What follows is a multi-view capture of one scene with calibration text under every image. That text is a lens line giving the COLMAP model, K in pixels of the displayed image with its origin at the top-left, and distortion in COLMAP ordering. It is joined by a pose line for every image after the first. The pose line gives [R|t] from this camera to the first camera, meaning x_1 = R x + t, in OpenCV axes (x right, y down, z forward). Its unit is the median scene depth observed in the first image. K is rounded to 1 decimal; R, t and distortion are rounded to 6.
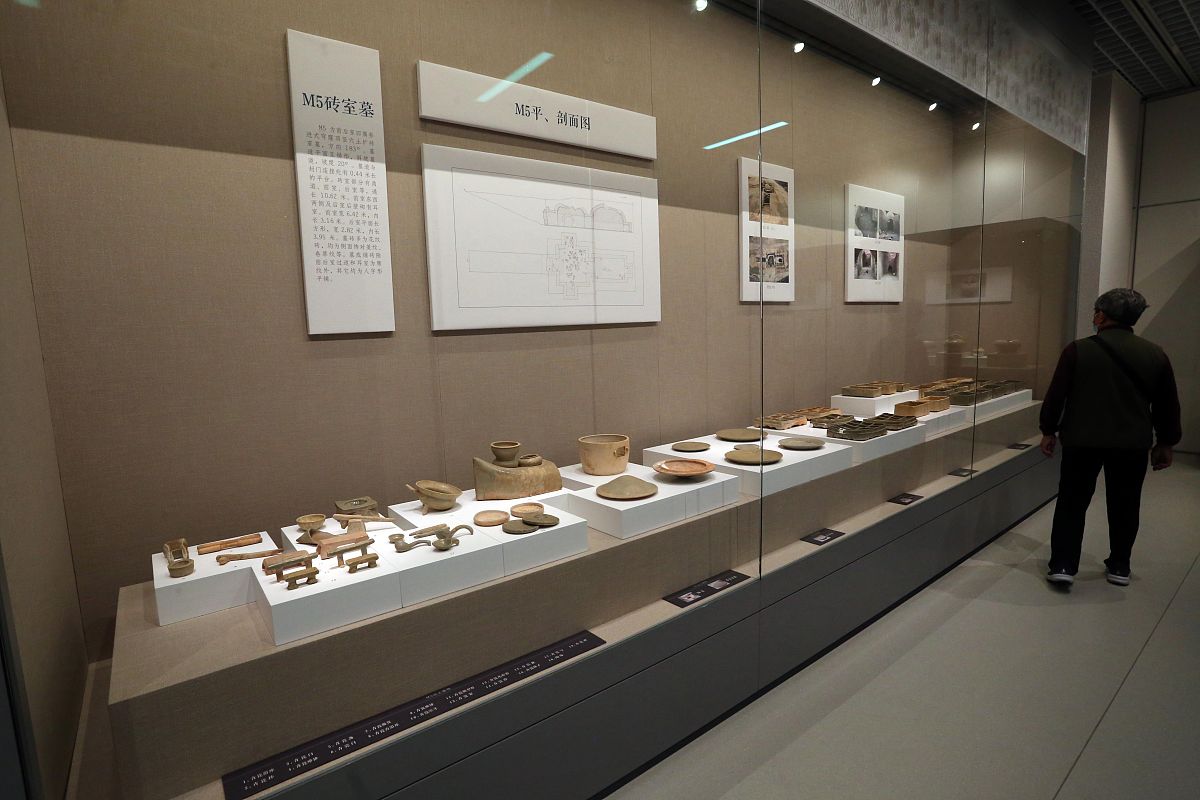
lens RADIAL K [[594.2, 0, 600.0], [0, 594.2, 400.0], [0, 0, 1]] dist [-0.003105, -0.000355]
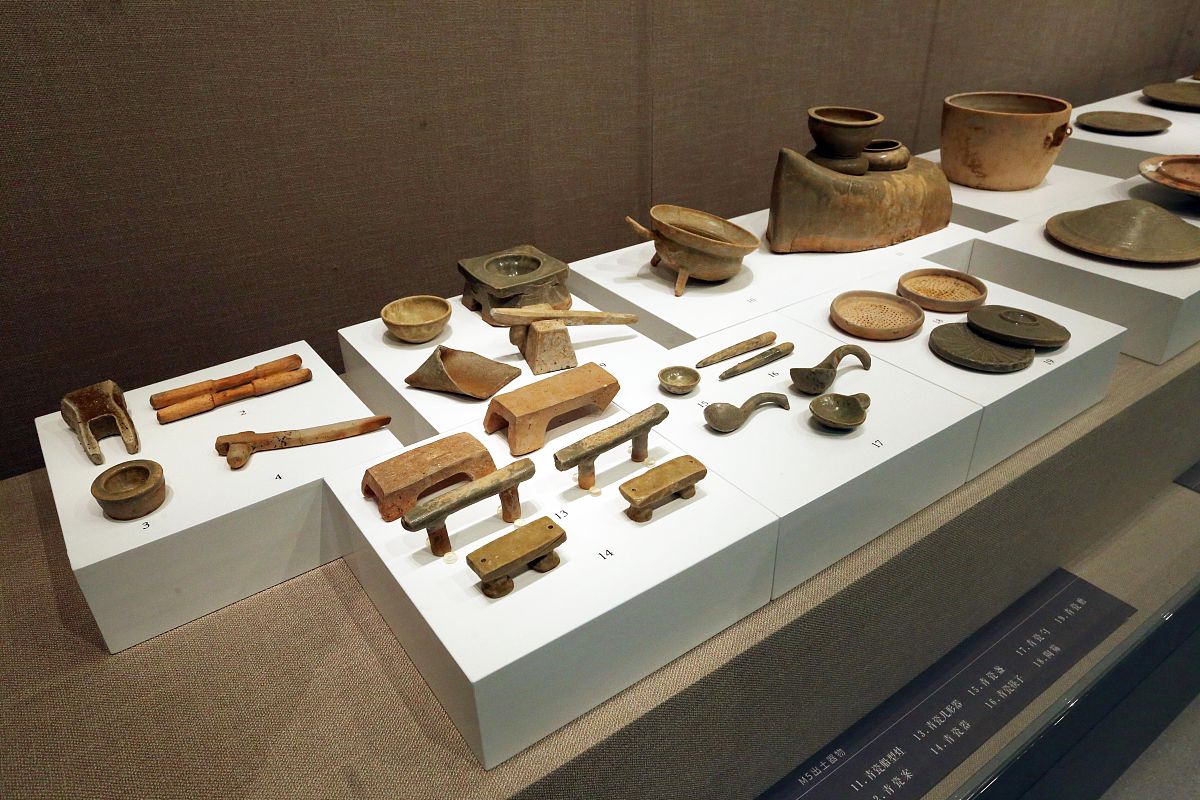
lens RADIAL K [[832.1, 0, 600.0], [0, 832.1, 400.0], [0, 0, 1]] dist [-0.110774, 0.149321]
pose [[0.999265, 0.028346, -0.025823, -0.362528], [-0.015297, 0.912219, 0.409418, 0.035770], [0.035162, -0.408722, 0.911982, 0.513399]]
